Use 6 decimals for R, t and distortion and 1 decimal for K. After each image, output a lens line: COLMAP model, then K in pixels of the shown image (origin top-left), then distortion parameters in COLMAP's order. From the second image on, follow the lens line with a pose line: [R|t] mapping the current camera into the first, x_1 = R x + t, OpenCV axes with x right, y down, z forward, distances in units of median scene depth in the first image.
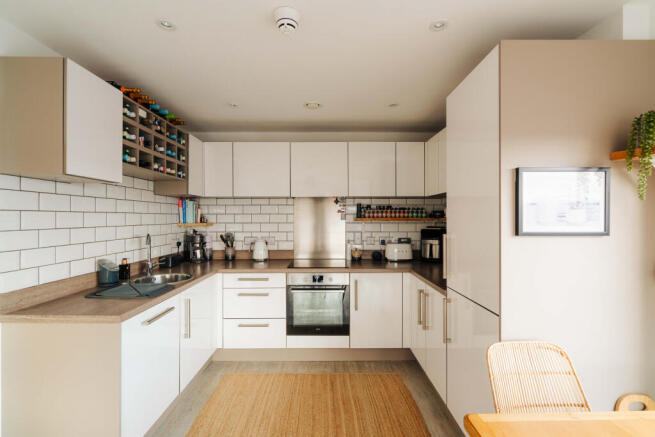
lens RADIAL K [[296.5, 0, 327.9], [0, 296.5, 219.5], [0, 0, 1]] dist [0.001792, -0.000262]
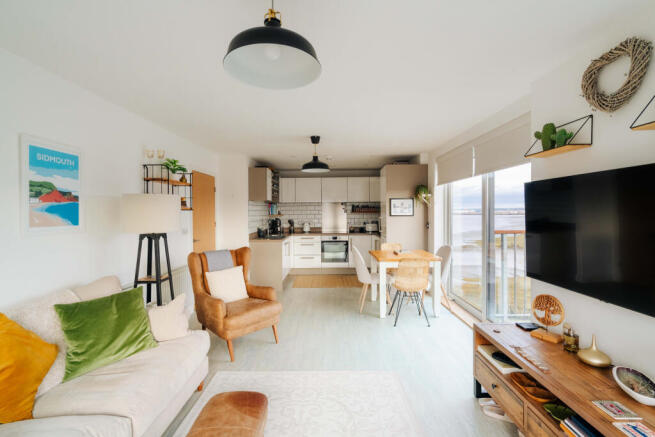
lens RADIAL K [[296.5, 0, 325.7], [0, 296.5, 214.0], [0, 0, 1]] dist [0.001792, -0.000262]
pose [[0.999816, -0.007120, -0.017824, -0.053895], [0.007141, 0.999974, 0.001118, 0.007673], [0.017816, -0.001245, 0.999841, -1.150763]]
